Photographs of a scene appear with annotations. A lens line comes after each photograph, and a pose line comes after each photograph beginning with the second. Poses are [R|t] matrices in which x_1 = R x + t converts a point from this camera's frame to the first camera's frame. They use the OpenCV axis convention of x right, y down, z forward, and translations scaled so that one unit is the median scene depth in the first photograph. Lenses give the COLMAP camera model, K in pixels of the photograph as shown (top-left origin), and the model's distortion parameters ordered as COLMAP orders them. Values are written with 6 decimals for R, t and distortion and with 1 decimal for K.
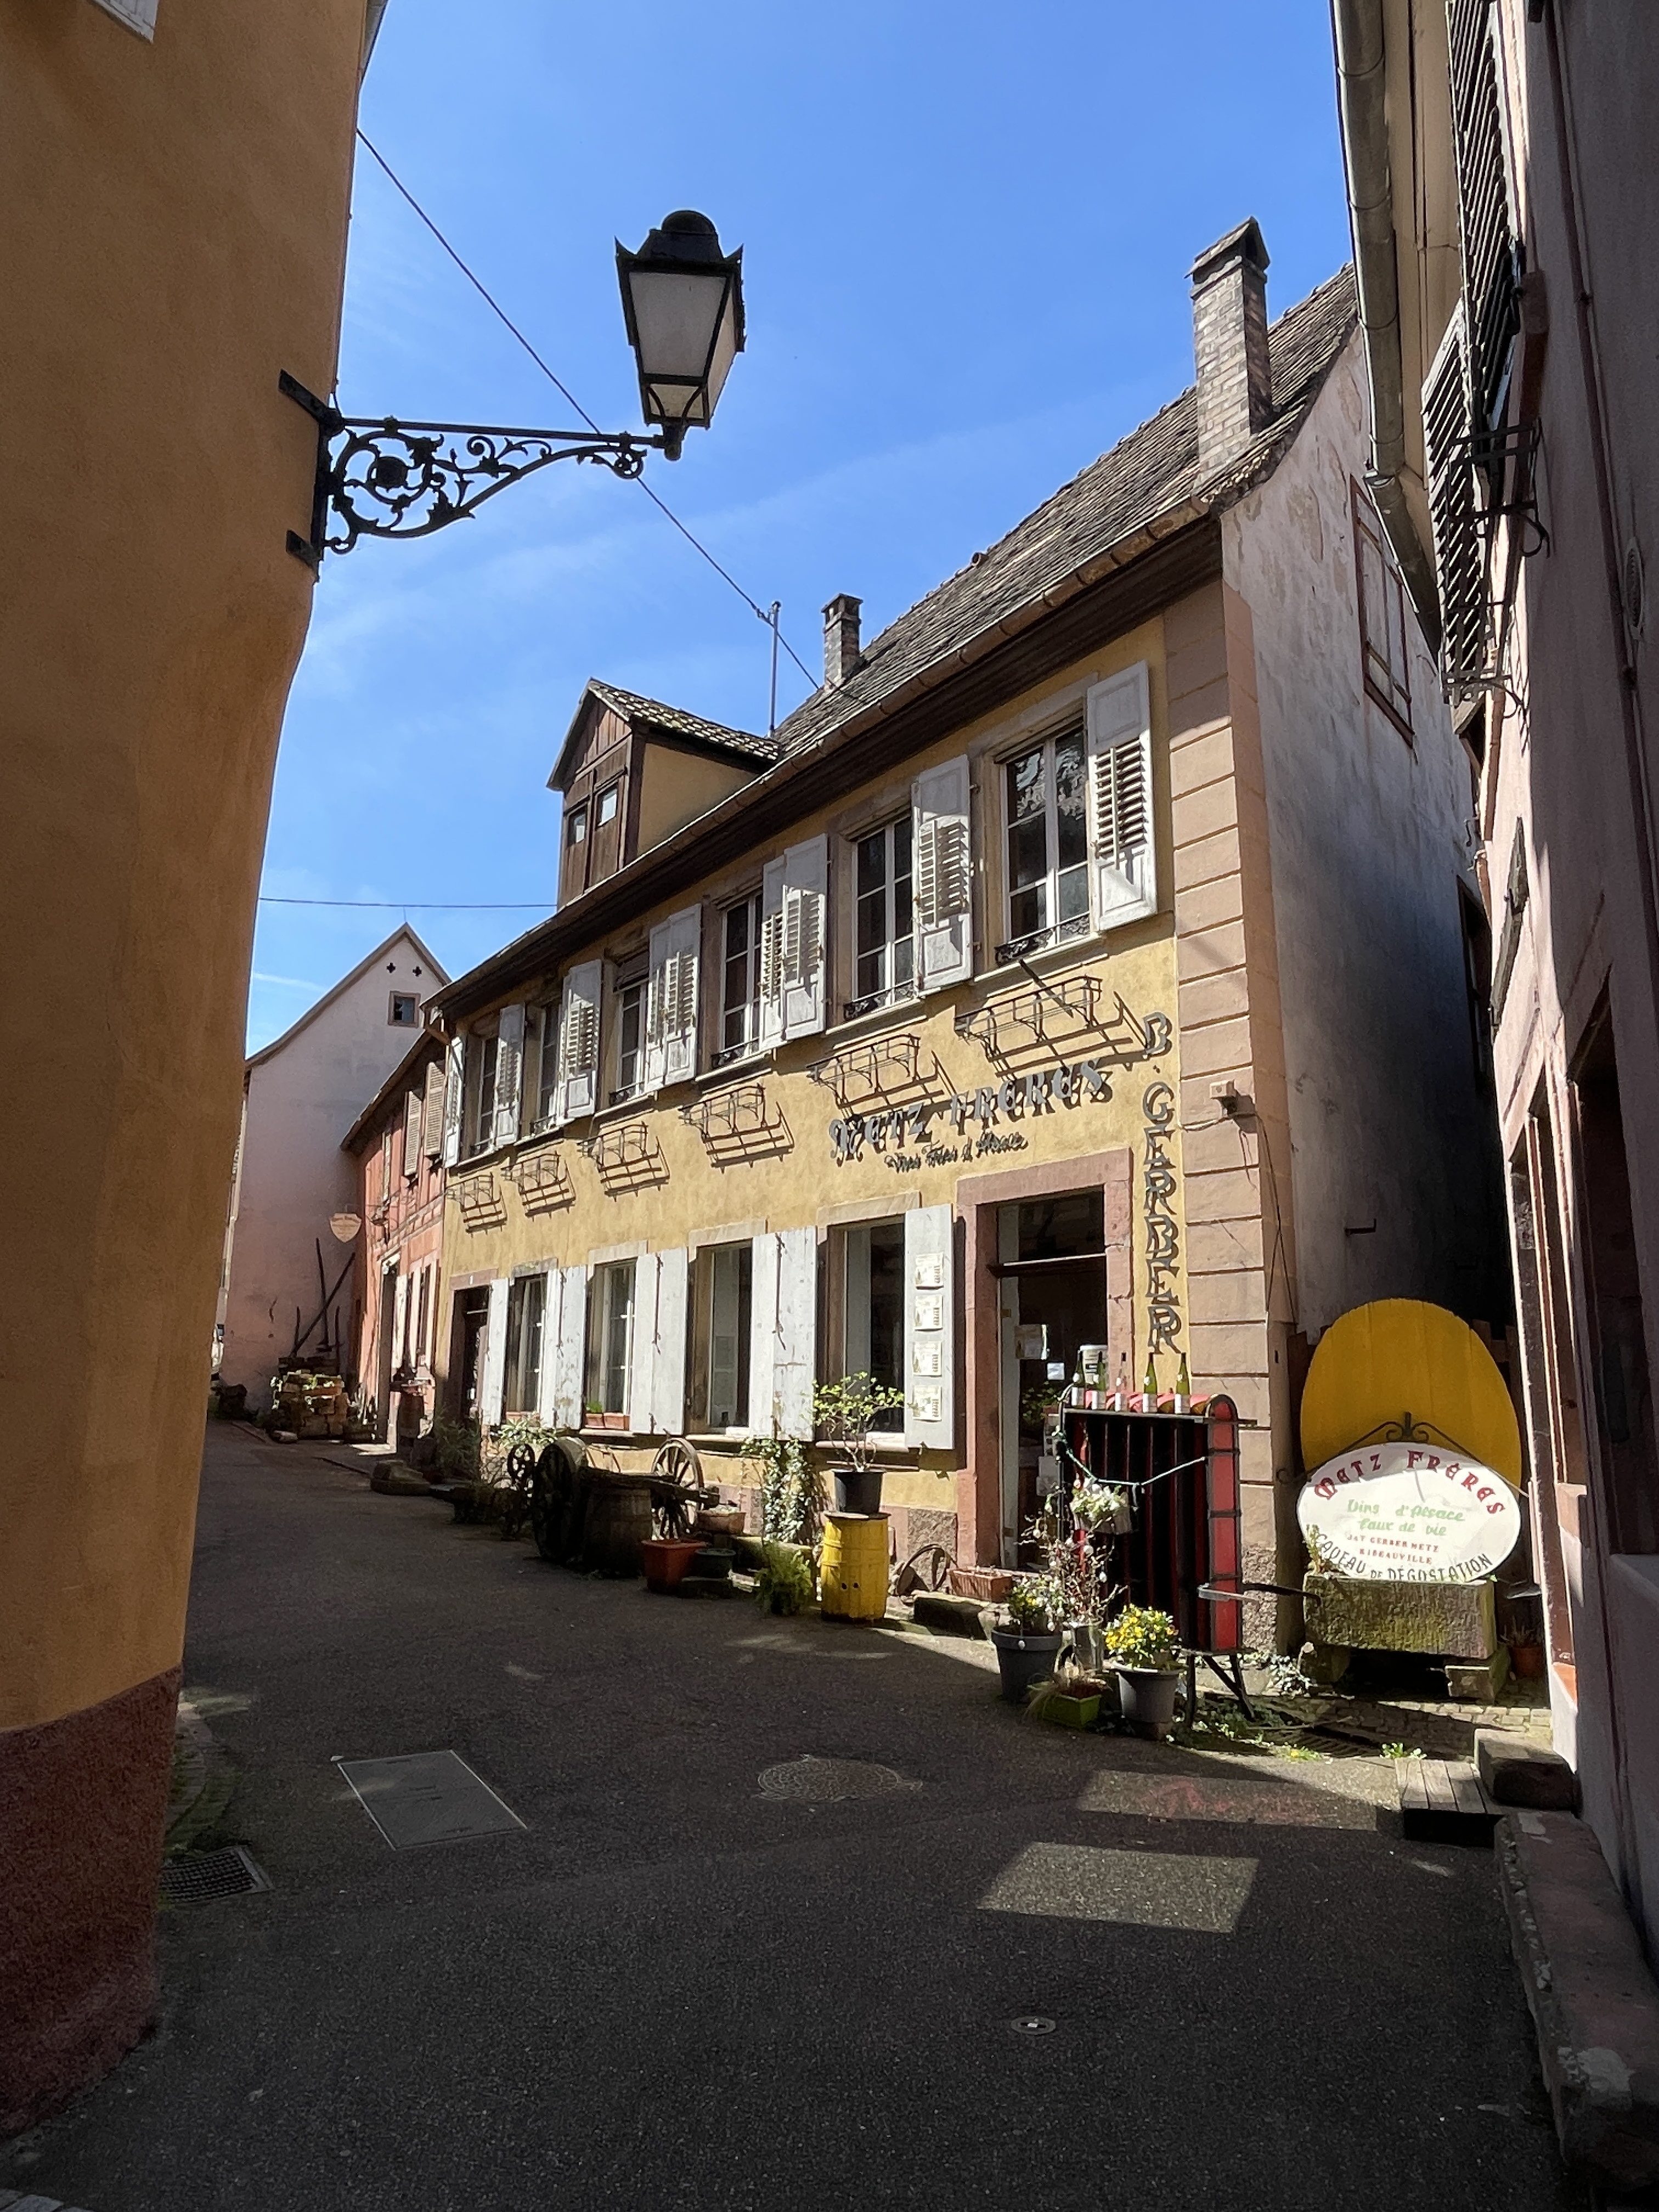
lens RADIAL K [[1428.6, 0, 835.2], [0, 1428.6, 1108.8], [0, 0, 1]] dist [0.004936, 0.000145]
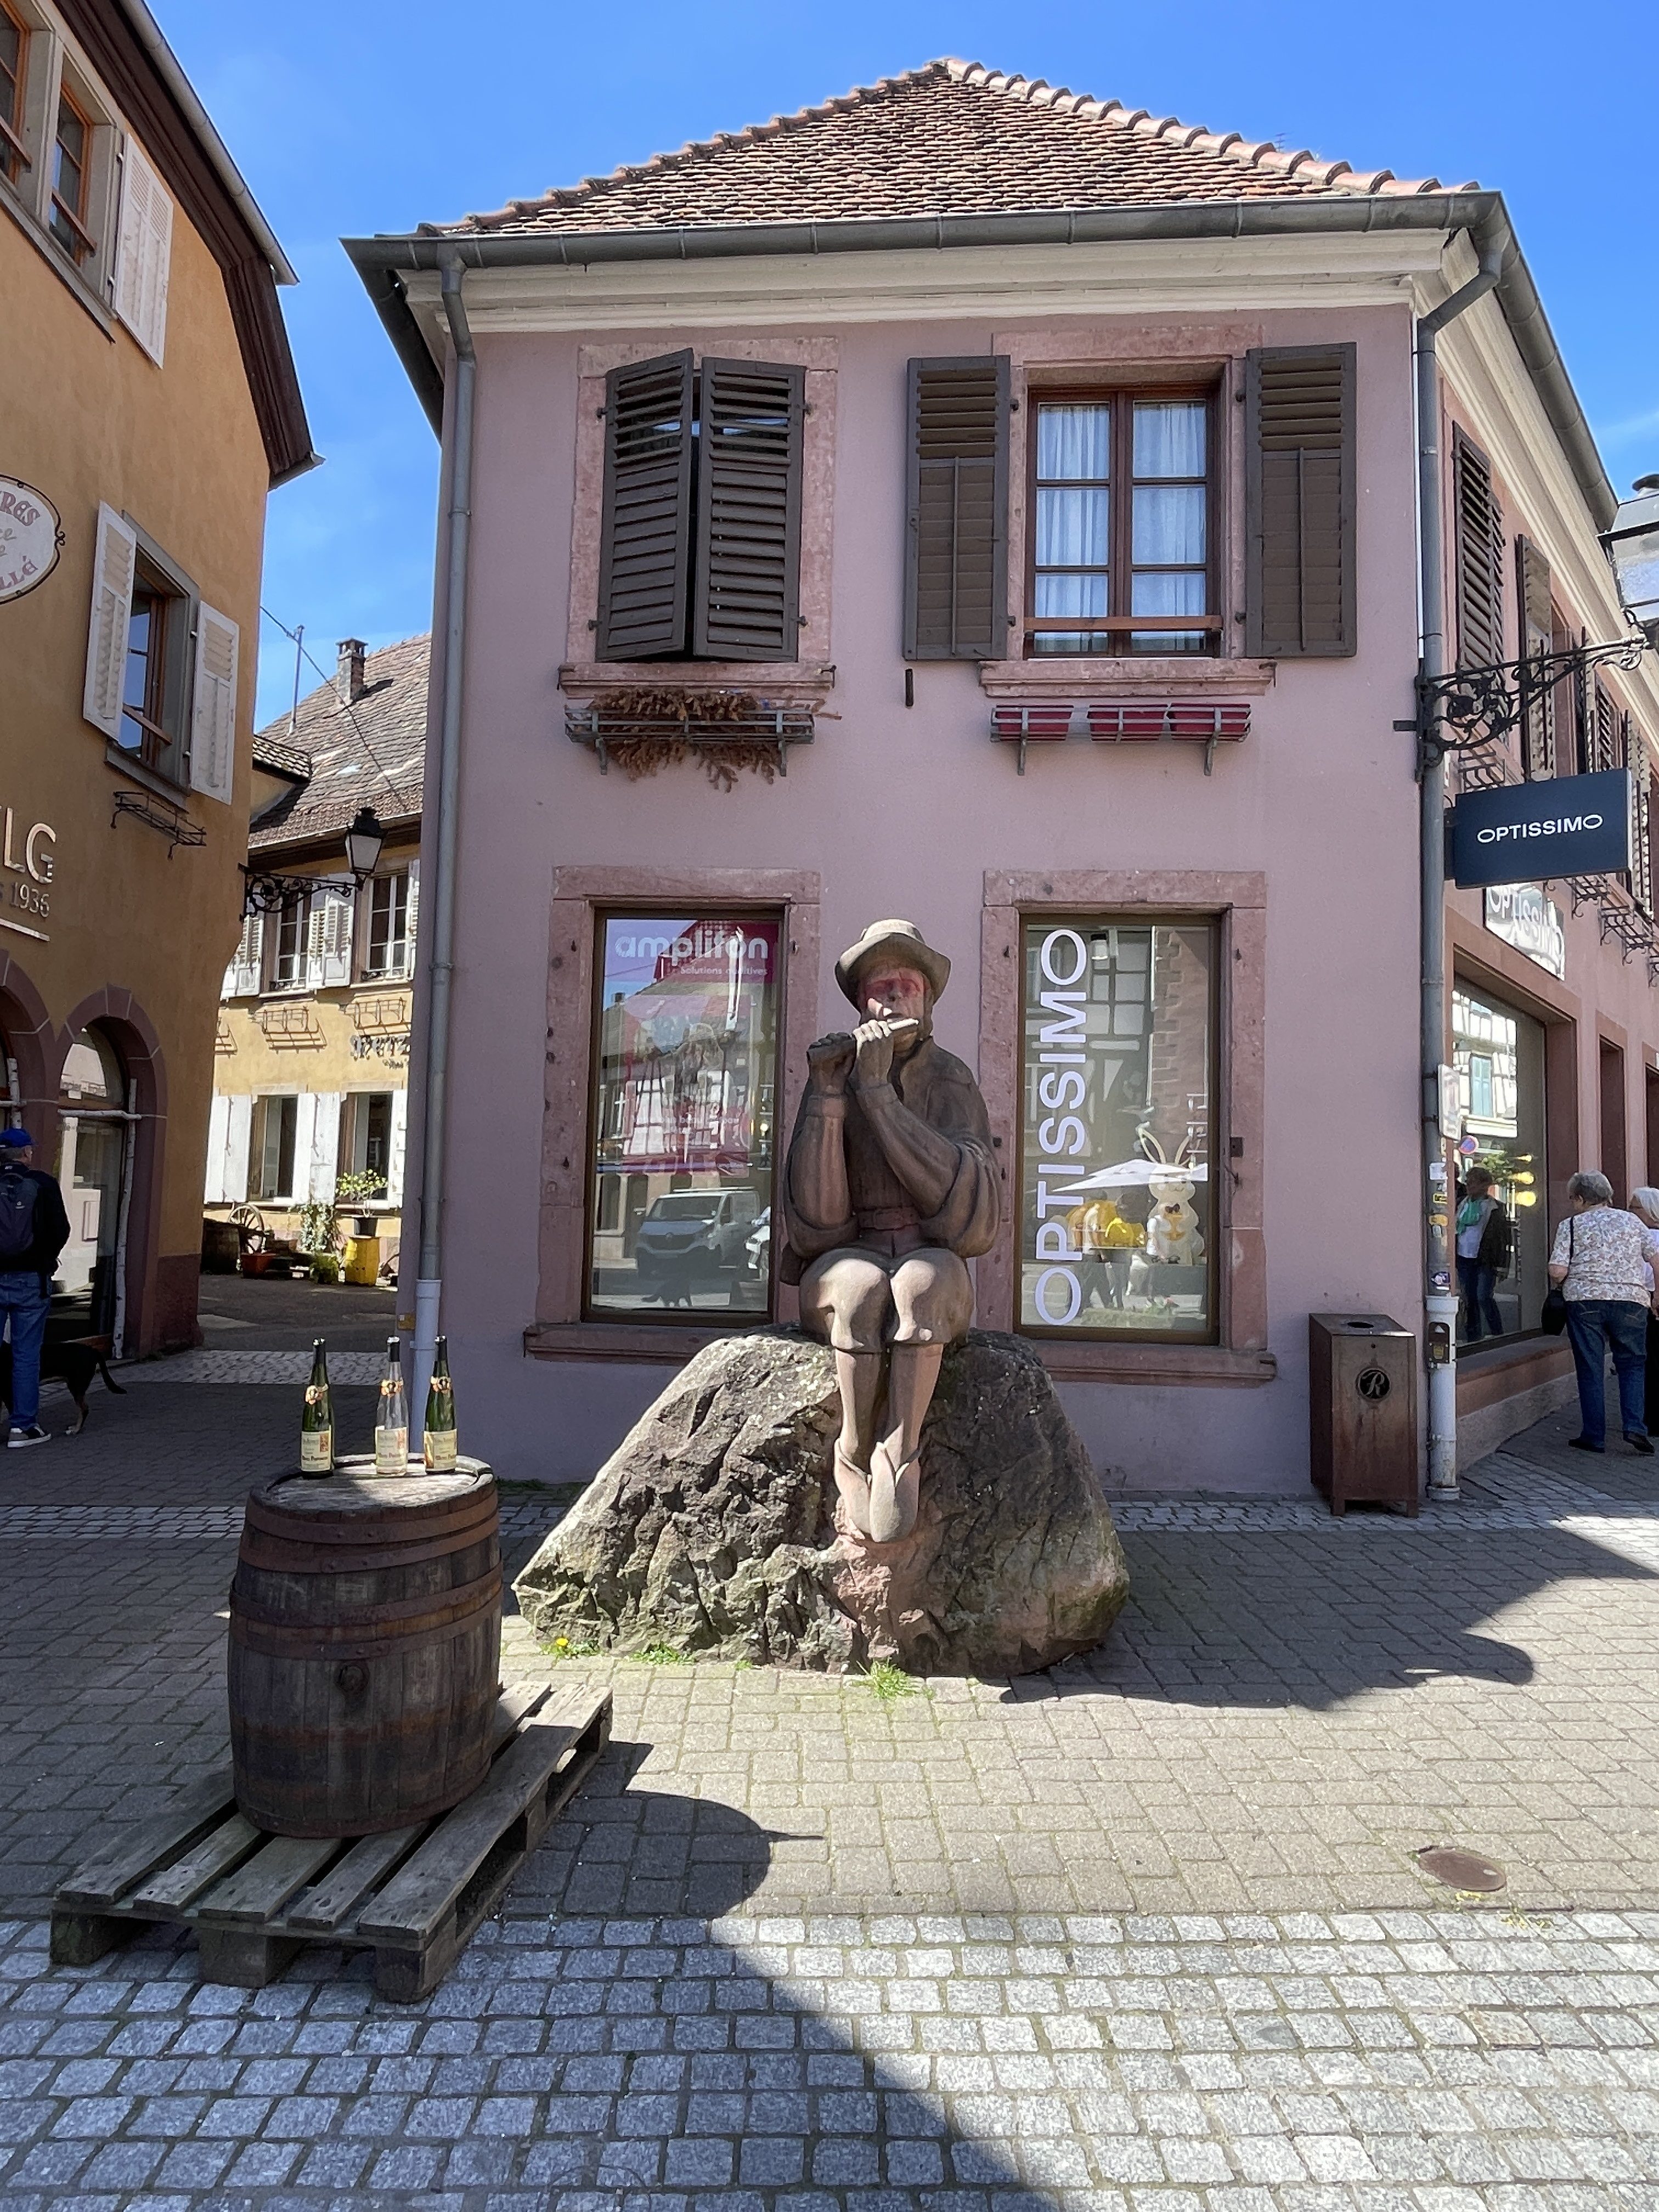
lens RADIAL K [[1344.4, 0, 834.5], [0, 1344.4, 1105.1], [0, 0, 1]] dist [0.005987, 0.000440]
pose [[0.915559, 0.046110, 0.399532, -0.117417], [-0.098213, 0.988964, 0.110925, -0.151537], [-0.390008, -0.140797, 0.909983, -0.809901]]
